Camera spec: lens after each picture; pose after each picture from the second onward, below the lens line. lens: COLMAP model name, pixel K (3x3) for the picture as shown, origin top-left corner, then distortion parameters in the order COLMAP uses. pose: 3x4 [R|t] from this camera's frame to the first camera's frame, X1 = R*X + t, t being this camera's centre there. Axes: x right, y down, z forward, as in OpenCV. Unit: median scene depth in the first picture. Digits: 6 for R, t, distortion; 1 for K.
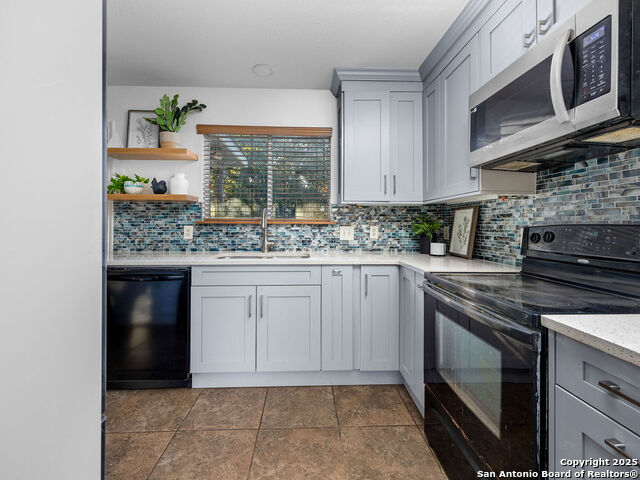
lens RADIAL K [[278.9, 0, 326.5], [0, 278.9, 223.0], [0, 0, 1]] dist [-0.009704, 0.000604]
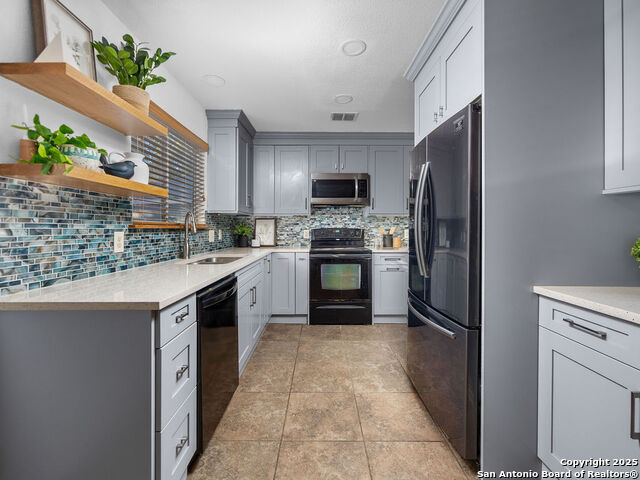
lens RADIAL K [[278.9, 0, 309.3], [0, 278.9, 229.7], [0, 0, 1]] dist [-0.009704, 0.000604]
pose [[0.082929, -0.008401, 0.996520, -1.114405], [-0.003369, 0.999956, 0.008710, -0.002266], [-0.996550, -0.004080, 0.082897, 0.502830]]
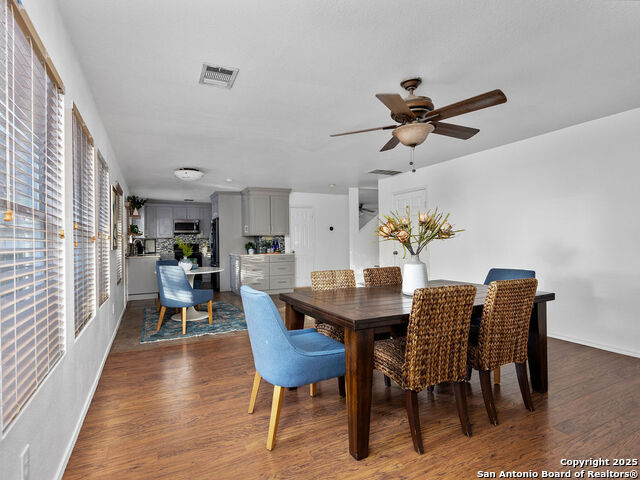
lens RADIAL K [[328.6, 0, 303.6], [0, 328.6, 239.7], [0, 0, 1]] dist [-0.014453, 0.001293]
pose [[-0.372811, 0.010289, 0.927850, -3.841208], [0.013835, 0.999889, -0.005529, -0.001522], [-0.927804, 0.010776, -0.372911, 0.645790]]
